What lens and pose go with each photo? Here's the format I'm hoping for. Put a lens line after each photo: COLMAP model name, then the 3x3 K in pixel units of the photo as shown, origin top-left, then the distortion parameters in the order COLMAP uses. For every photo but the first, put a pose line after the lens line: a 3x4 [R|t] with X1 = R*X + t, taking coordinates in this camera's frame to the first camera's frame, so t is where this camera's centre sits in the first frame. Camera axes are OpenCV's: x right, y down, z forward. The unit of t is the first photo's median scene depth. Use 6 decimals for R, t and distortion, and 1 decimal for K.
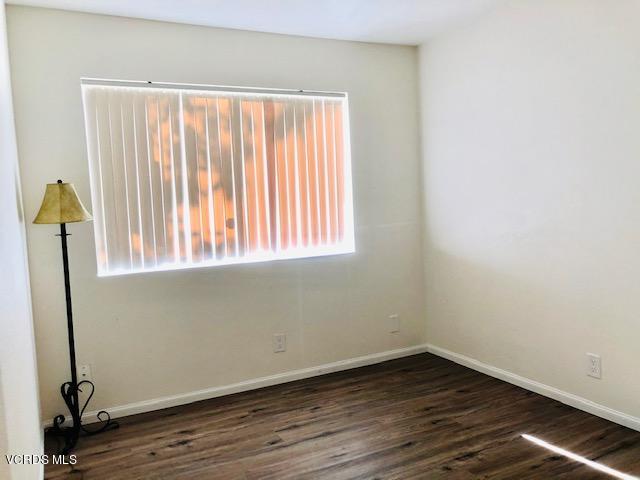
lens RADIAL K [[523.1, 0, 319.2], [0, 523.1, 239.6], [0, 0, 1]] dist [0.047431, -0.056905]
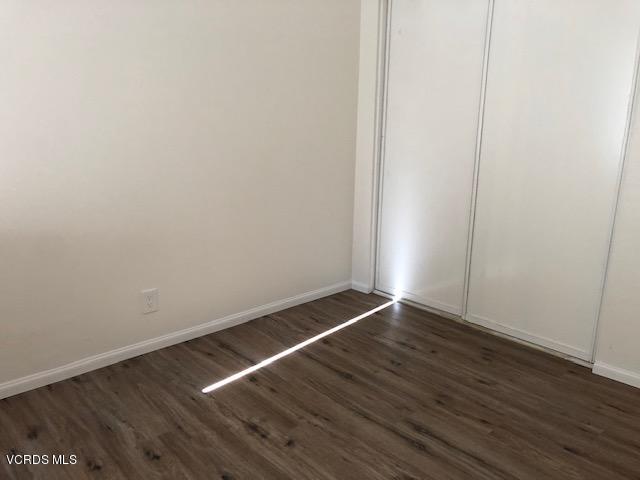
lens RADIAL K [[523.1, 0, 319.0], [0, 523.1, 241.4], [0, 0, 1]] dist [0.047431, -0.056905]
pose [[-0.266790, -0.204123, 0.941890, -0.422180], [0.073417, 0.970169, 0.231047, -0.055900], [-0.960954, 0.130792, -0.243845, 0.966141]]
